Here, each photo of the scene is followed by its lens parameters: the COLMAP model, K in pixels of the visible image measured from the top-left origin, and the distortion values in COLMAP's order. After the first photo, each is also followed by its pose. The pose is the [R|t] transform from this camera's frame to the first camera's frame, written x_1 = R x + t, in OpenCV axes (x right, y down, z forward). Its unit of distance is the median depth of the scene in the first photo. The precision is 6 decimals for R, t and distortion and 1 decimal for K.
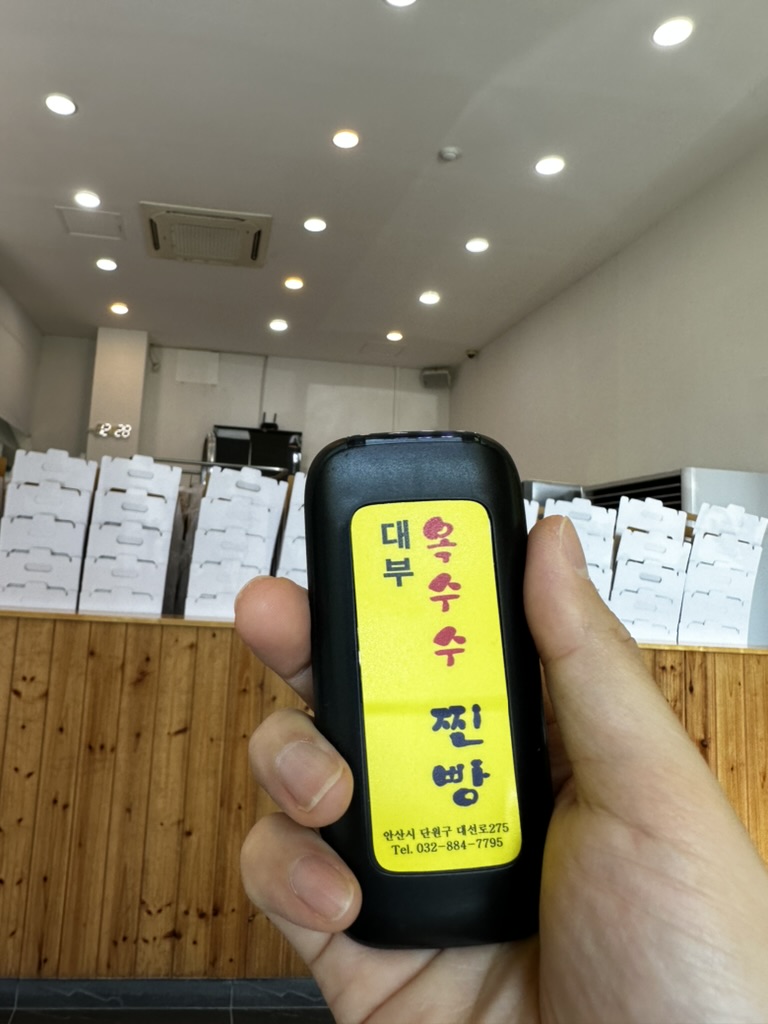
lens RADIAL K [[715.1, 0, 383.6], [0, 715.1, 495.6], [0, 0, 1]] dist [0.000596, 0.001963]
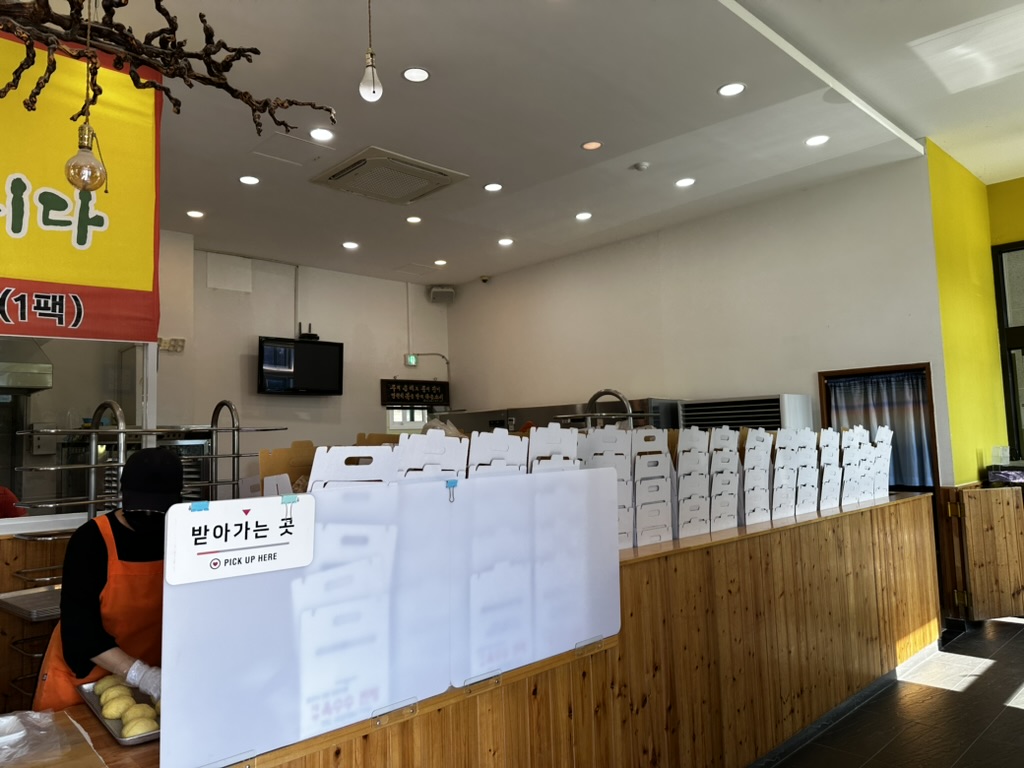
lens RADIAL K [[717.4, 0, 512.0], [0, 717.4, 384.0], [0, 0, 1]] dist [-0.011055, -0.007236]
pose [[0.788677, -0.034989, 0.613811, -0.553623], [0.009618, 0.998959, 0.044586, -0.073341], [-0.614733, -0.029260, 0.788193, 0.029560]]
